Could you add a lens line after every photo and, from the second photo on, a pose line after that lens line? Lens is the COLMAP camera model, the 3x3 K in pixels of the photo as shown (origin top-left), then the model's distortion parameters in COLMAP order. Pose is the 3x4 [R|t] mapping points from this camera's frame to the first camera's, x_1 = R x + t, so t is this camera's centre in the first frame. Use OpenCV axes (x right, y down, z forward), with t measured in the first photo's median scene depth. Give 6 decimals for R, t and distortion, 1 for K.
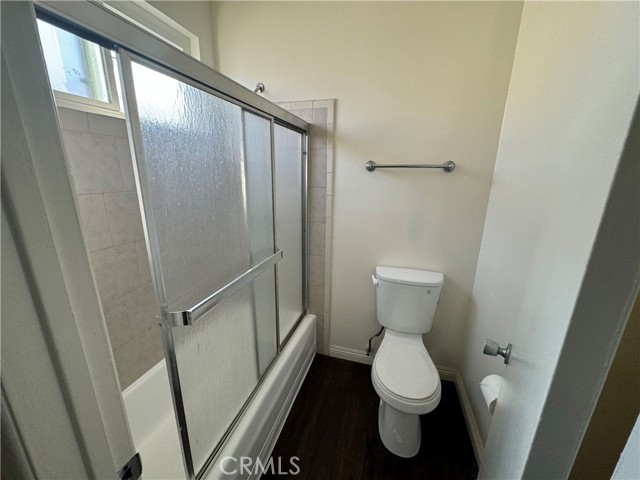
lens RADIAL K [[254.1, 0, 321.5], [0, 254.1, 239.4], [0, 0, 1]] dist [0.001411, -0.000261]
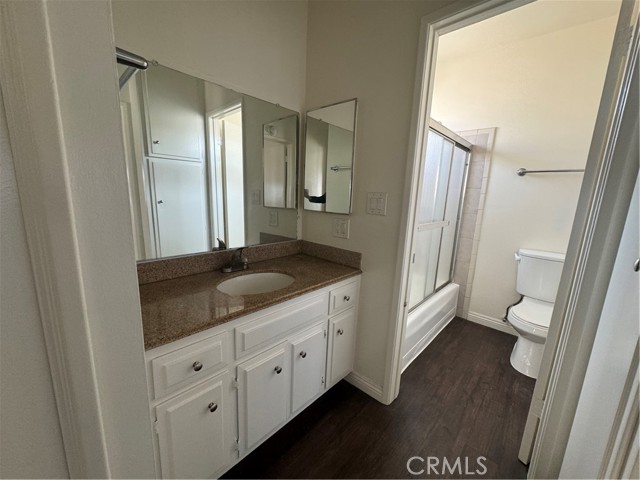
lens RADIAL K [[254.1, 0, 319.3], [0, 254.1, 242.7], [0, 0, 1]] dist [0.001411, -0.000261]
pose [[0.888097, 0.102038, -0.448186, -0.116881], [-0.138949, 0.989028, -0.050160, 0.294668], [0.438151, 0.106822, 0.892532, -0.626767]]
